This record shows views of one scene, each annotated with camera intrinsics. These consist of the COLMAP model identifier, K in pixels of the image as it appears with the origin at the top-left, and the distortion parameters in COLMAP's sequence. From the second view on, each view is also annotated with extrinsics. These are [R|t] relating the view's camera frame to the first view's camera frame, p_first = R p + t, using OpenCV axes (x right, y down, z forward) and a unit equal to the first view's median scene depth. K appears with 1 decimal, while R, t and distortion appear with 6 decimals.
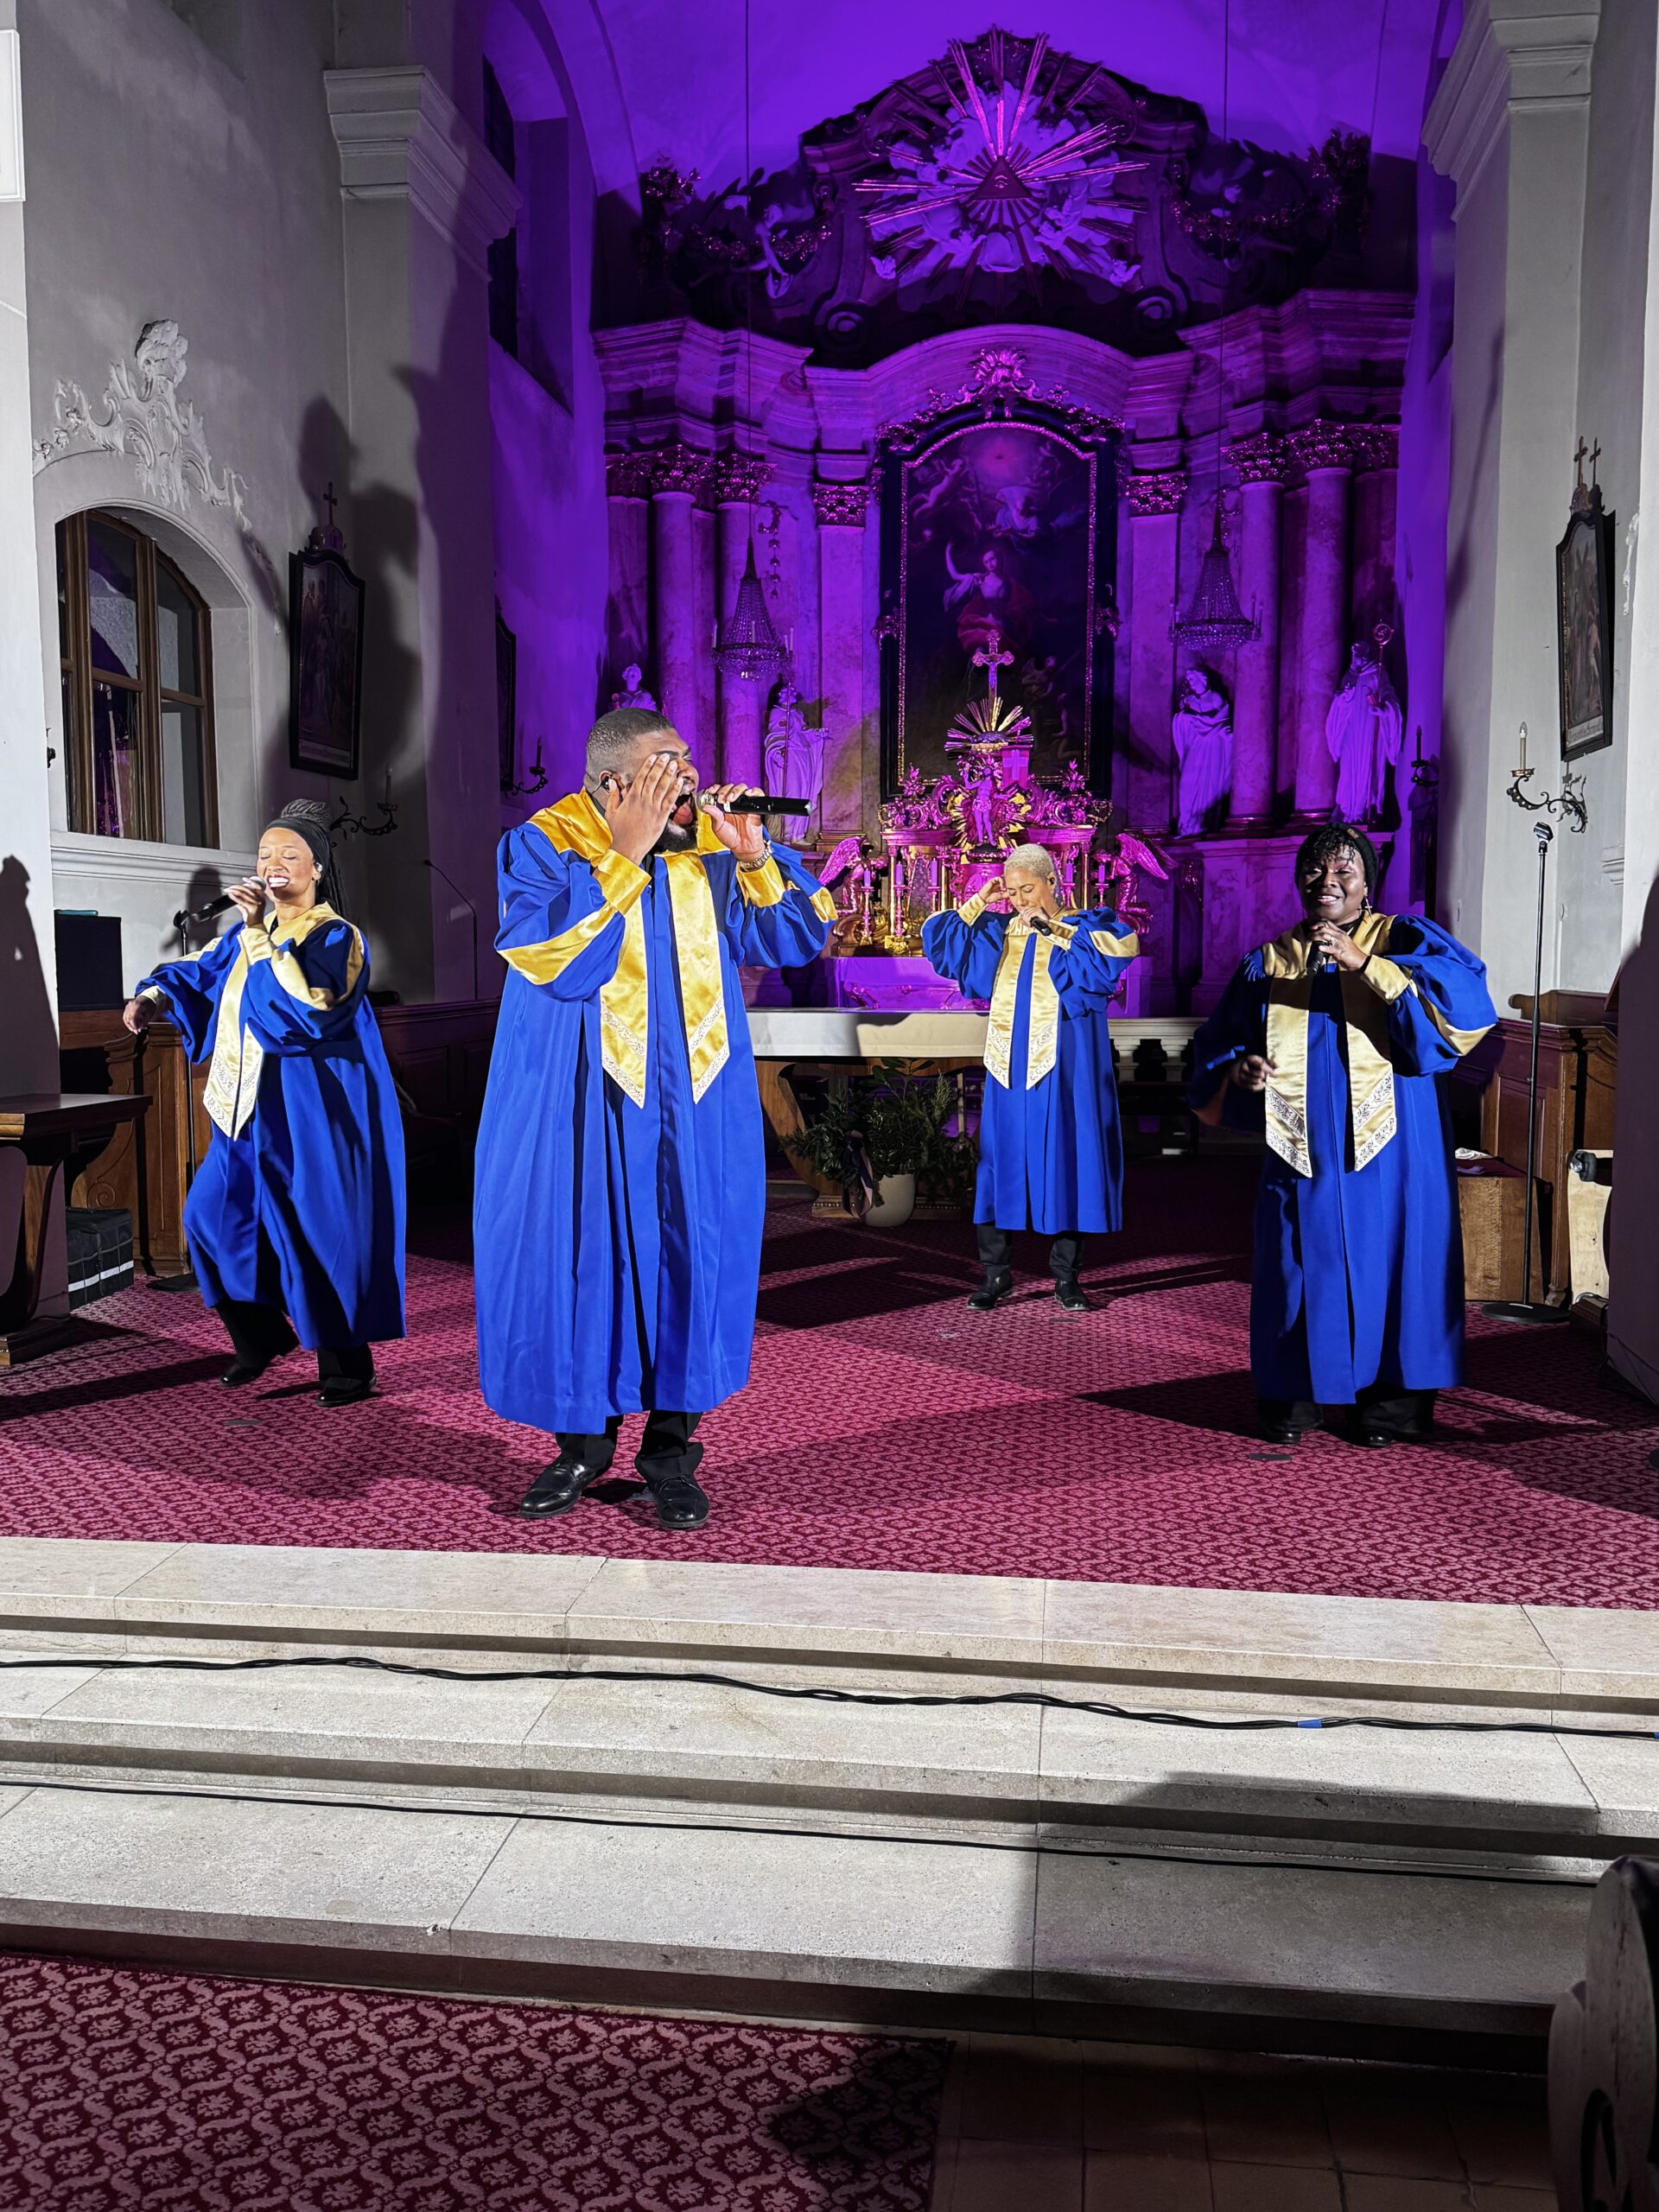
lens RADIAL K [[1808.9, 0, 834.2], [0, 1808.9, 1122.9], [0, 0, 1]] dist [0.151398, -0.317746]
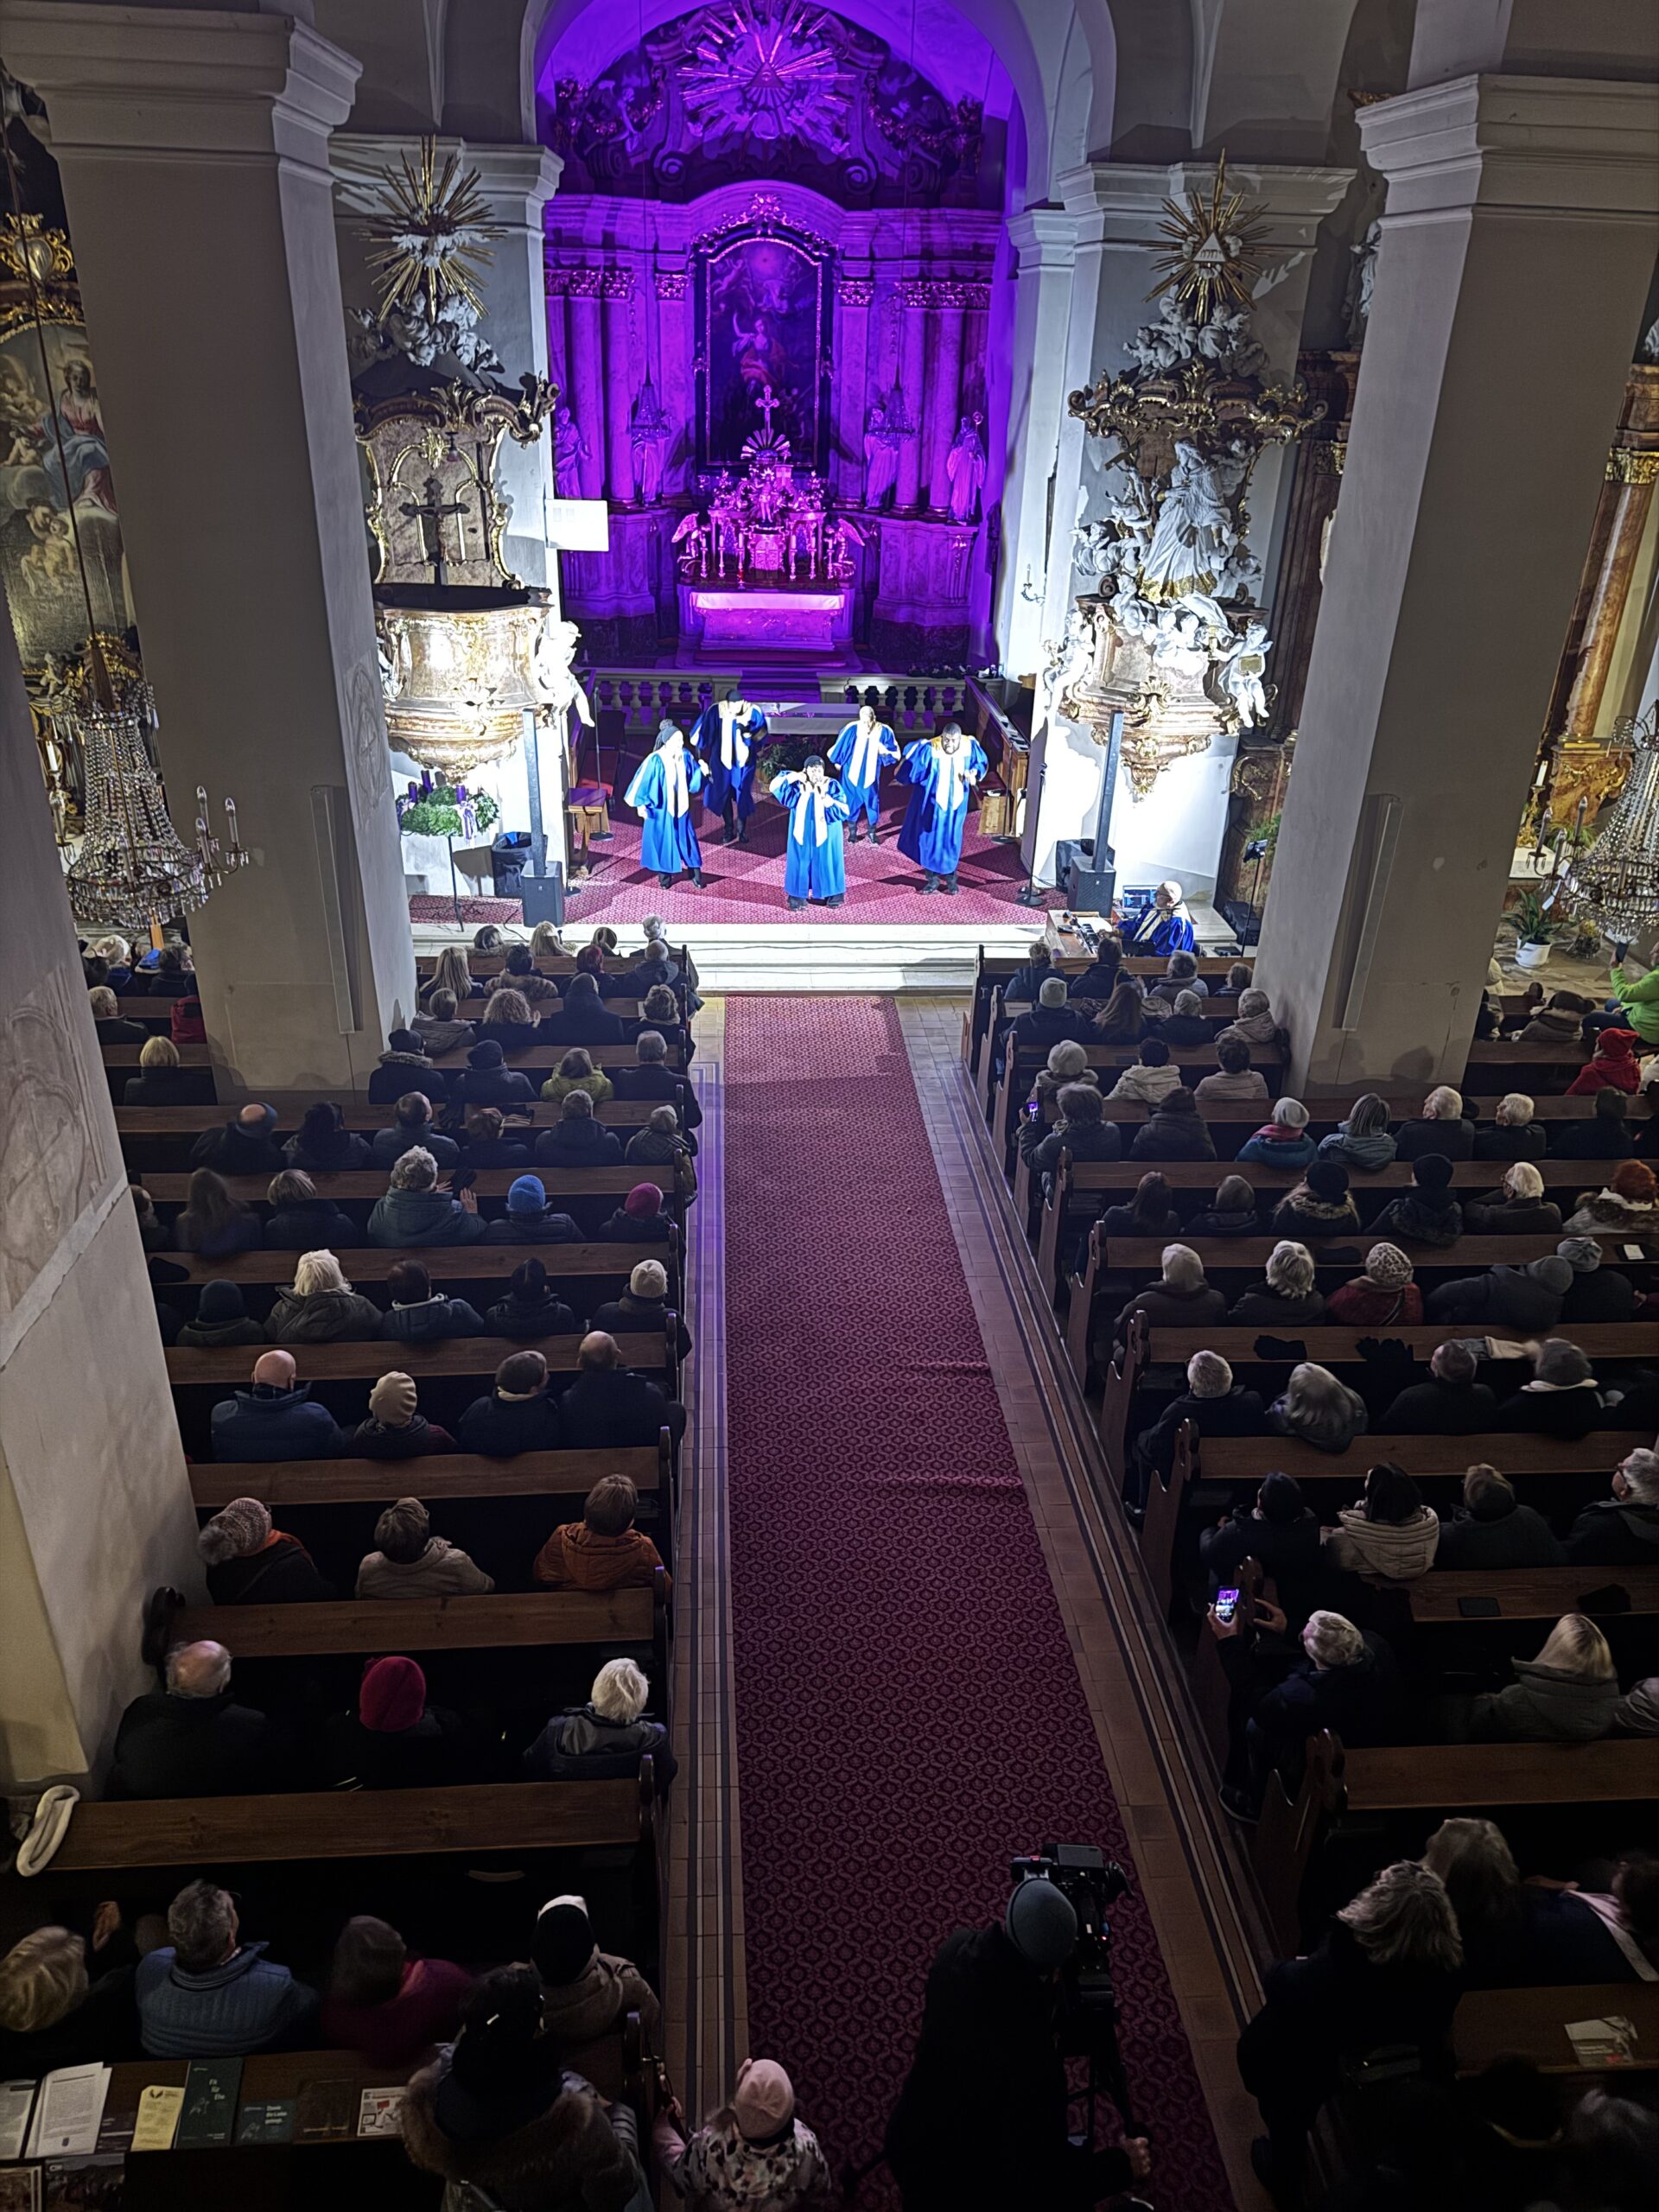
lens RADIAL K [[1555.0, 0, 833.2], [0, 1555.0, 1161.9], [0, 0, 1]] dist [-0.000598, -0.031147]
pose [[0.977452, -0.073063, 0.198117, -0.204484], [-0.011557, 0.918315, 0.395682, -0.178664], [-0.210844, -0.389050, 0.896764, -0.650785]]
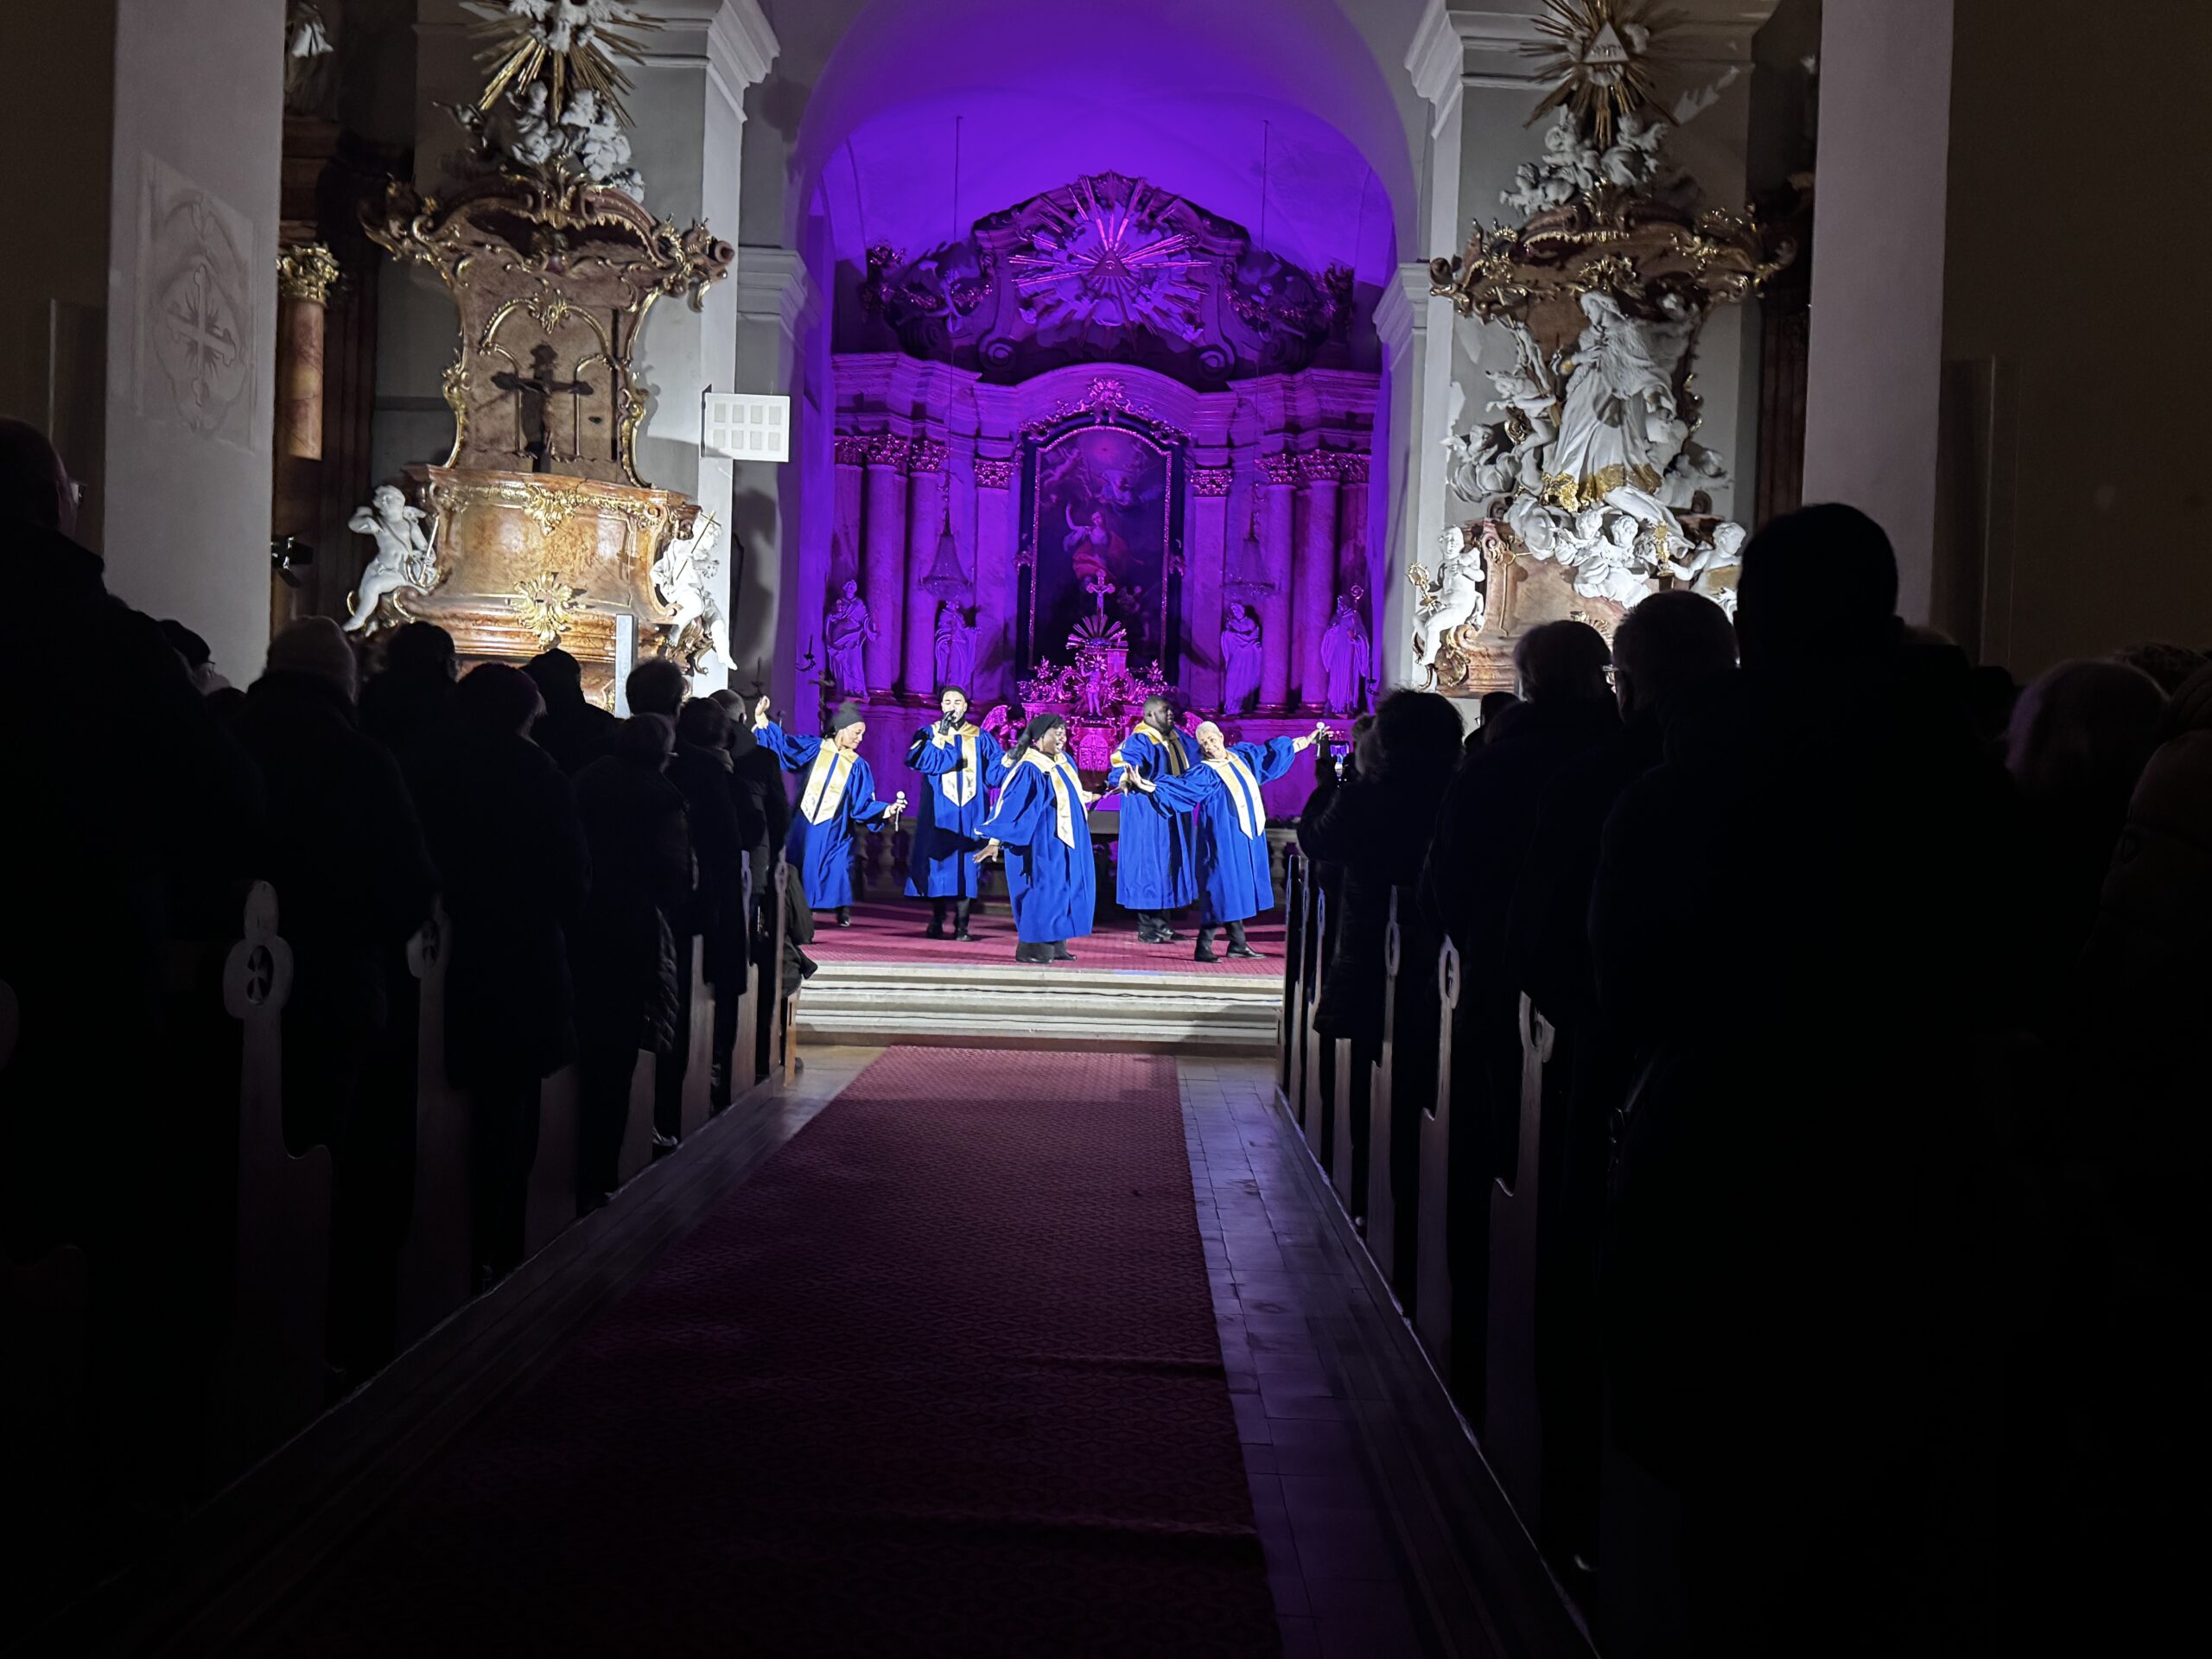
lens RADIAL K [[1865.1, 0, 1131.6], [0, 1865.1, 825.3], [0, 0, 1]] dist [0.132910, -0.296827]
pose [[0.989192, 0.032444, 0.142991, -0.096424], [-0.020279, 0.996112, -0.085727, 0.060195], [-0.145216, 0.081901, 0.986004, -0.457890]]
